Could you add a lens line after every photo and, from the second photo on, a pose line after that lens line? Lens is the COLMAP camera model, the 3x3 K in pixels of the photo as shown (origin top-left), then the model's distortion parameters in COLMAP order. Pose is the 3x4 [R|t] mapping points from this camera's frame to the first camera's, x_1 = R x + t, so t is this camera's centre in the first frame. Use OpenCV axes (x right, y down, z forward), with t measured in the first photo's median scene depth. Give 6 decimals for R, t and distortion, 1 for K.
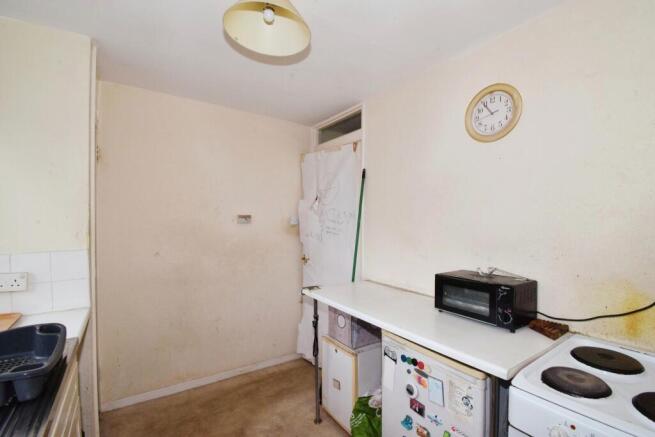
lens RADIAL K [[297.8, 0, 325.8], [0, 297.8, 221.9], [0, 0, 1]] dist [-0.016311, -0.001929]
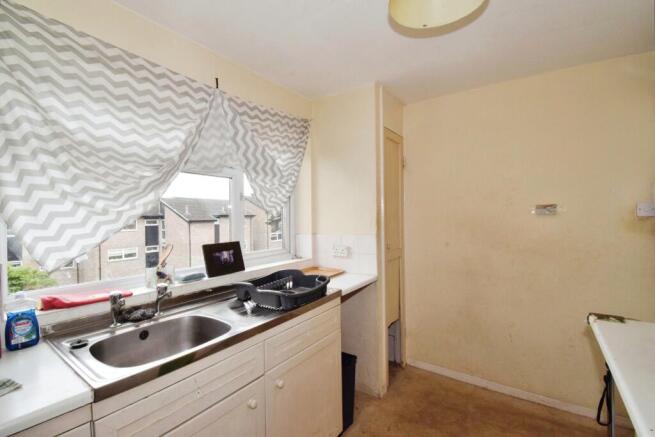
lens RADIAL K [[297.8, 0, 324.5], [0, 297.8, 215.3], [0, 0, 1]] dist [-0.016311, -0.001929]
pose [[0.335623, -0.006009, -0.941977, 0.349220], [0.007162, 0.999967, -0.003827, 0.005719], [0.941969, -0.005462, 0.335655, 0.242870]]
